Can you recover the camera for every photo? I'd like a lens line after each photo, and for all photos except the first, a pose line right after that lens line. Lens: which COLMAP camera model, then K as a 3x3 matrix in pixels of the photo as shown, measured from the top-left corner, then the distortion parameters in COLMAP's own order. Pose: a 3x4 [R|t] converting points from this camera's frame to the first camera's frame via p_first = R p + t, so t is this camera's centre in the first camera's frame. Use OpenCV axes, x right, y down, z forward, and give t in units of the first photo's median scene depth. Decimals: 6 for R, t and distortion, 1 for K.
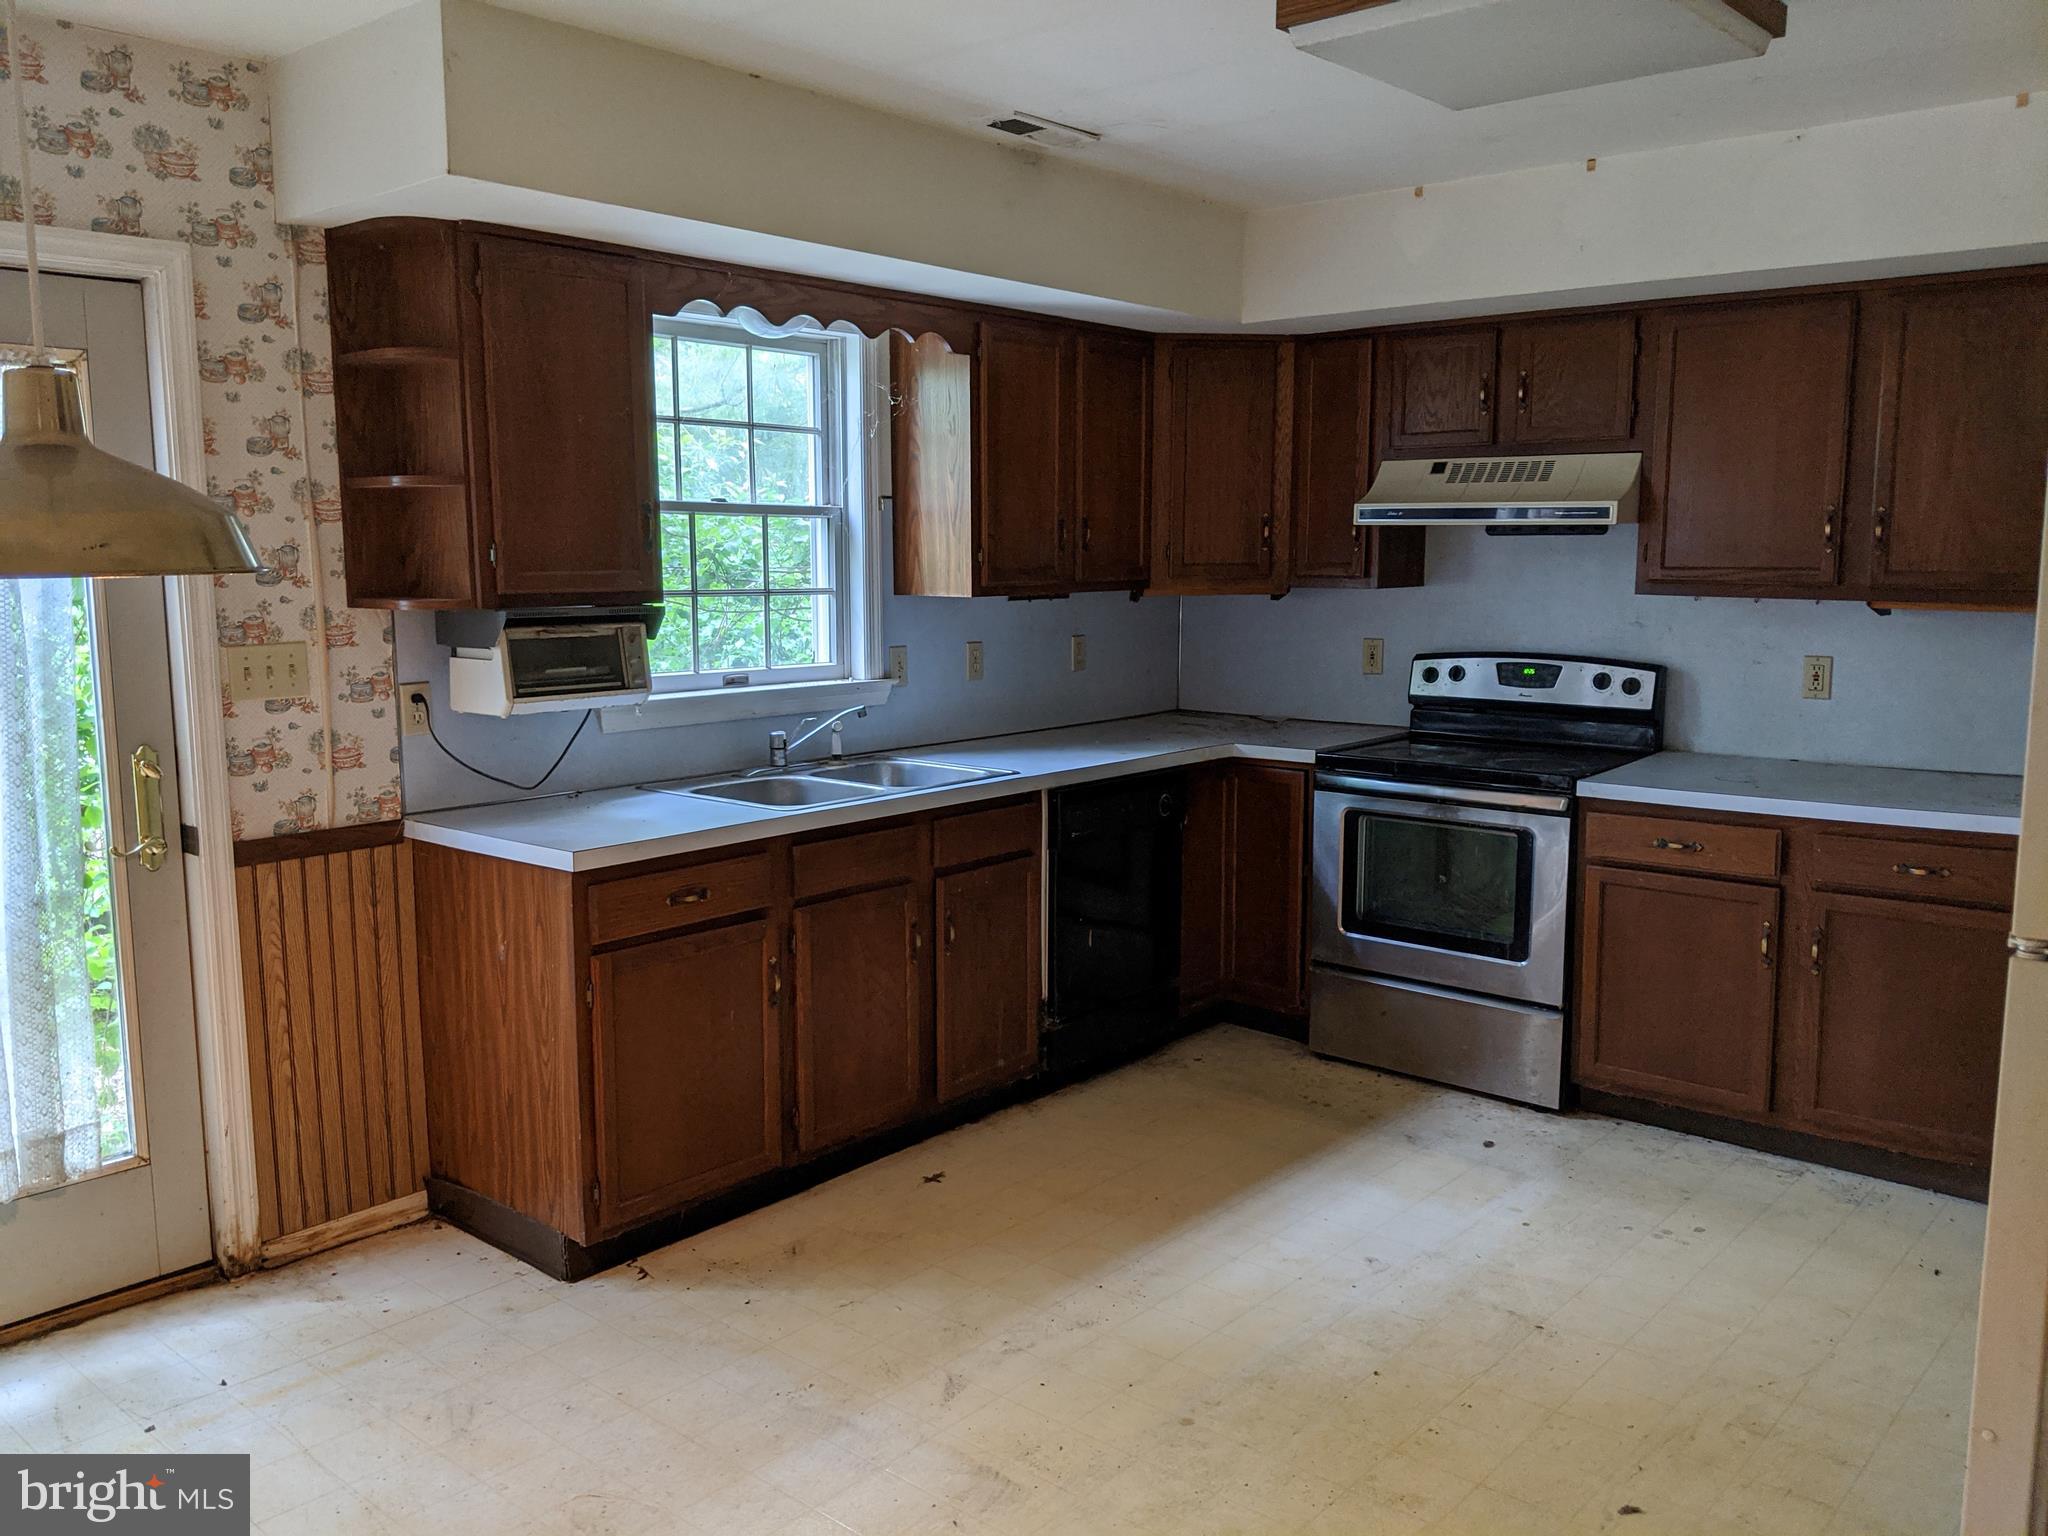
lens RADIAL K [[1658.4, 0, 1024.0], [0, 1658.4, 768.0], [0, 0, 1]] dist [-0.004294, -0.001295]
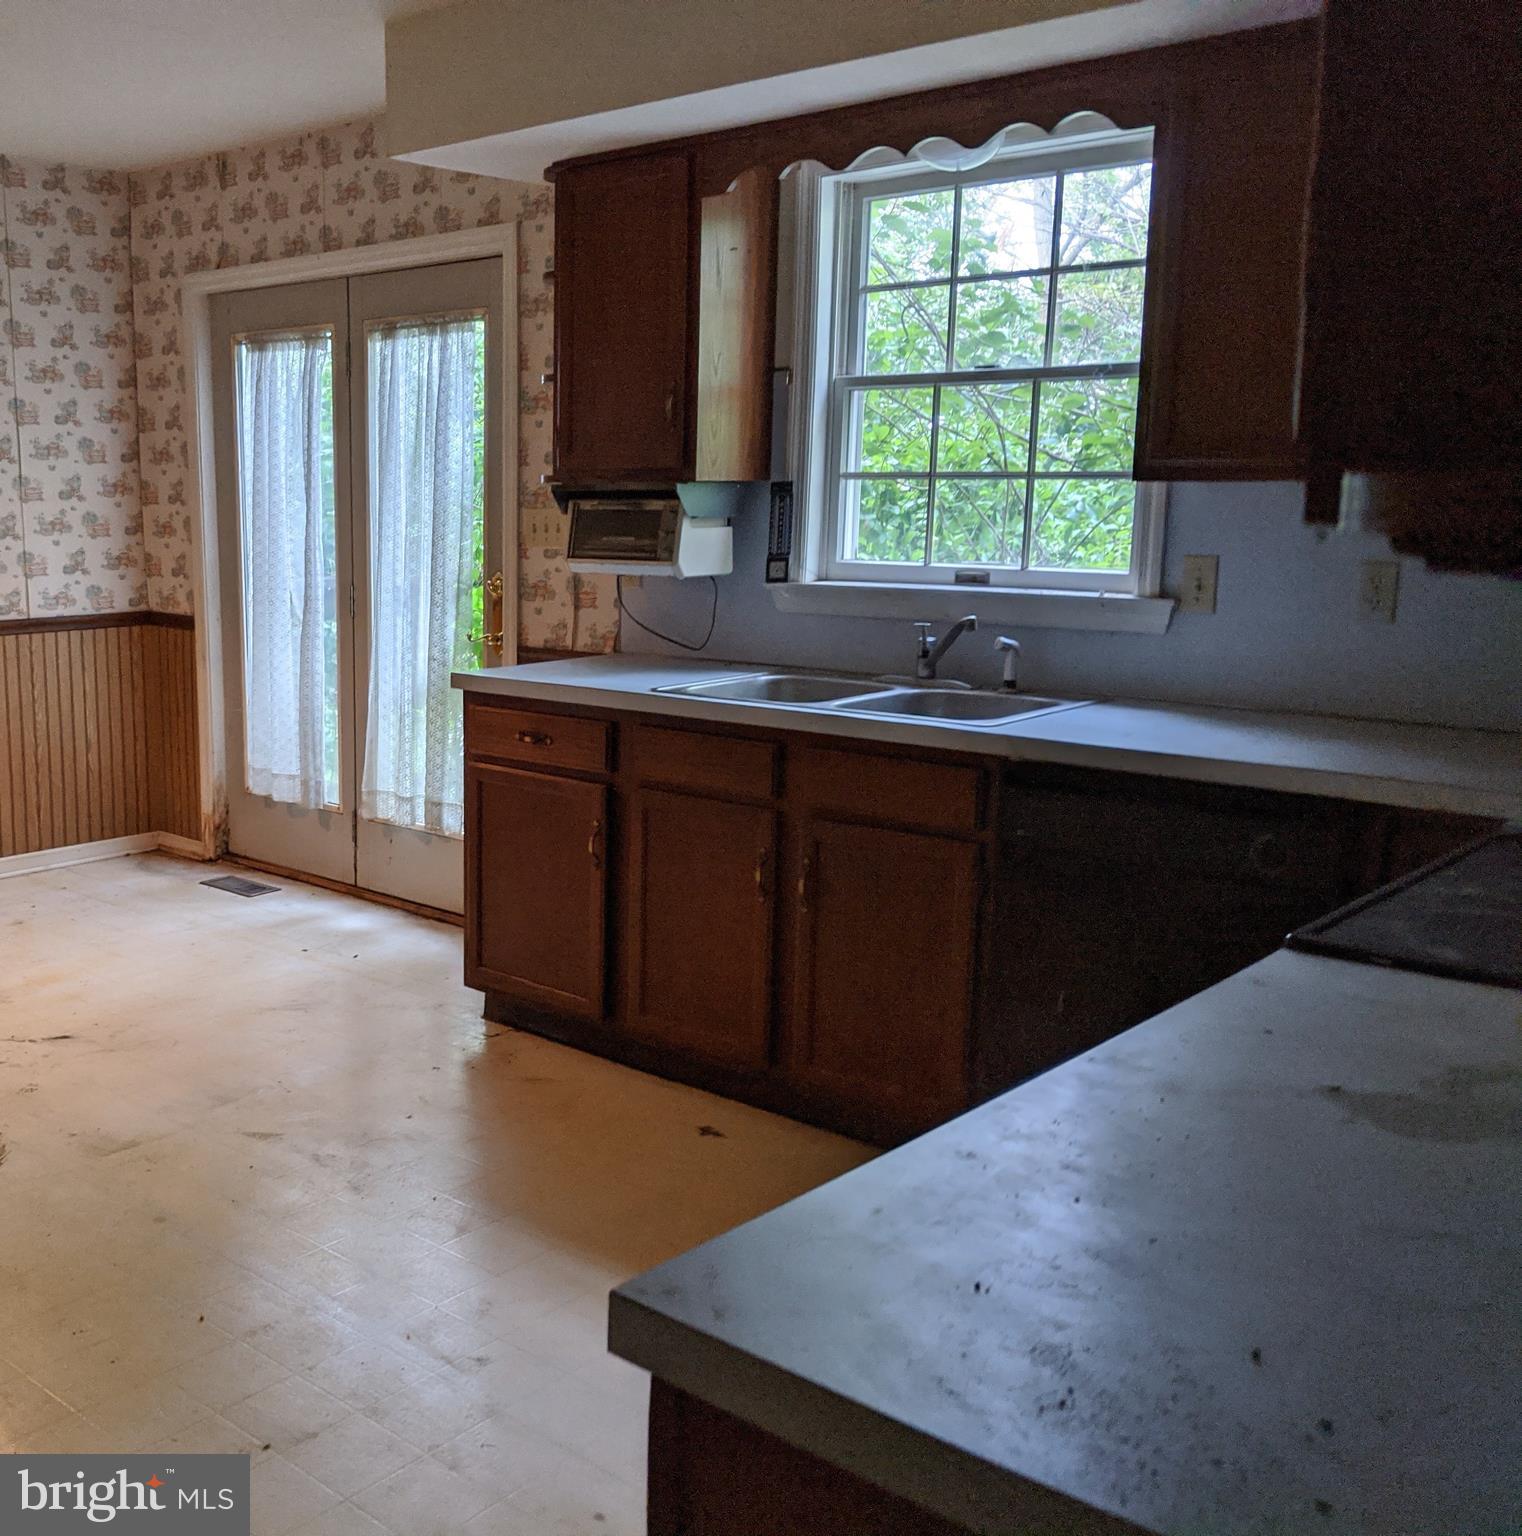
lens RADIAL K [[1662.7, 0, 761.0], [0, 1662.7, 768.0], [0, 0, 1]] dist [-0.330497, 1.206237]
pose [[-0.011039, 0.191008, -0.981526, 0.731146], [-0.108116, 0.975604, 0.191071, -0.115420], [0.994077, 0.108227, 0.009882, 0.954022]]
